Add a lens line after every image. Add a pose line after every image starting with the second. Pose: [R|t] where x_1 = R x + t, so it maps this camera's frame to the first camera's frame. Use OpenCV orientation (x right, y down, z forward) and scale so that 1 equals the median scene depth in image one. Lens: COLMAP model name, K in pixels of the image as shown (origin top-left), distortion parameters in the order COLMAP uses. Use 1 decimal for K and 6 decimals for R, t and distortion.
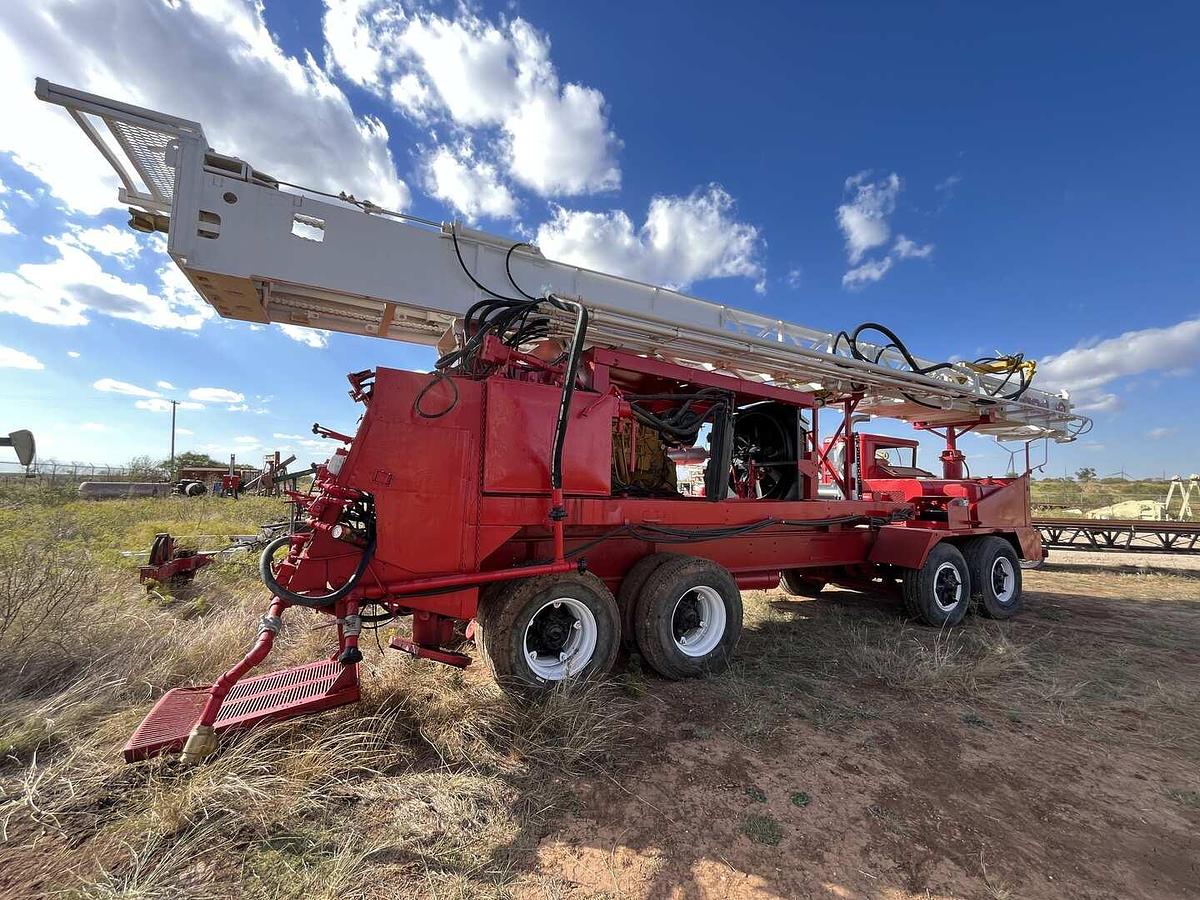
lens RADIAL K [[480.2, 0, 600.0], [0, 480.2, 450.0], [0, 0, 1]] dist [-0.001515, -0.000146]
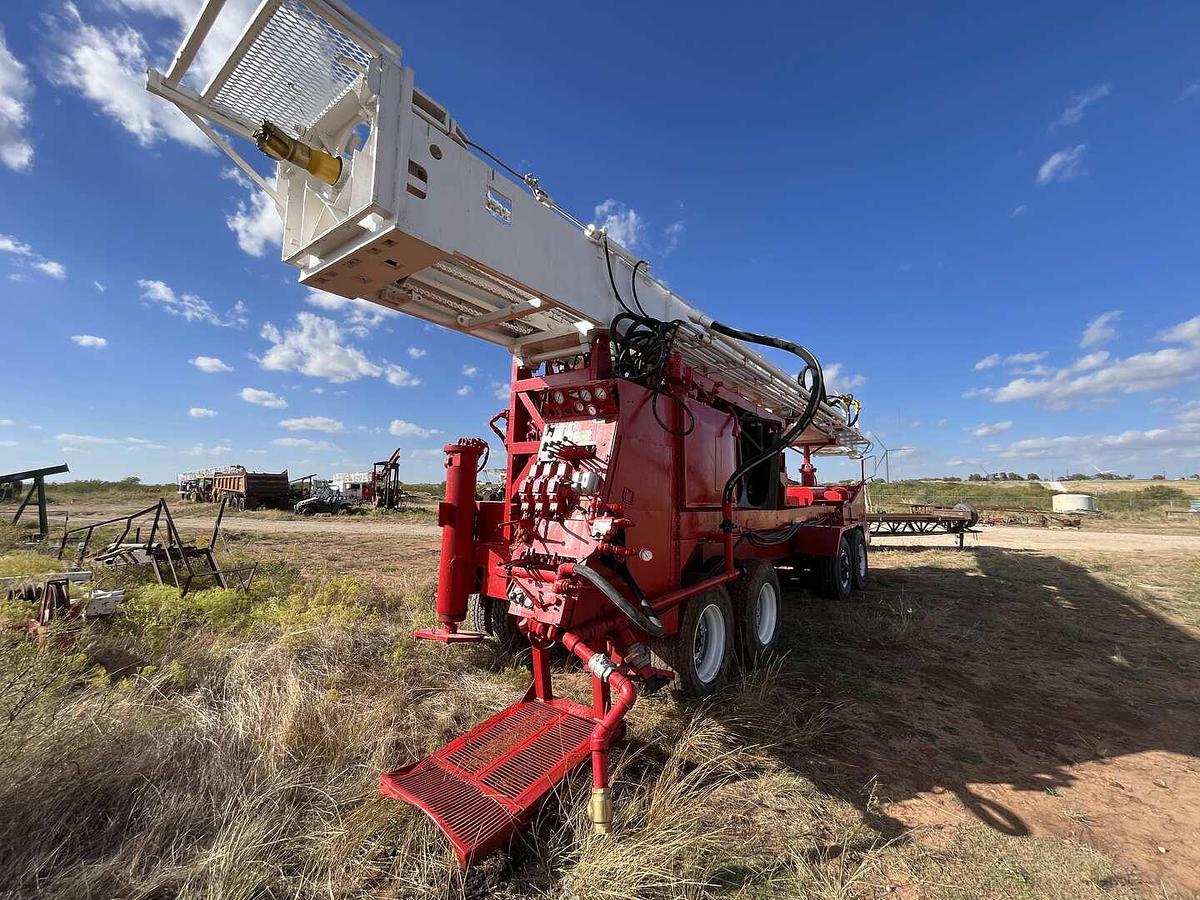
lens RADIAL K [[480.2, 0, 600.0], [0, 480.2, 450.0], [0, 0, 1]] dist [-0.001515, -0.000146]
pose [[0.906716, 0.027827, 0.420822, -0.432802], [-0.024729, 0.999612, -0.012819, -0.009581], [-0.421015, 0.001217, 0.907053, 0.075145]]
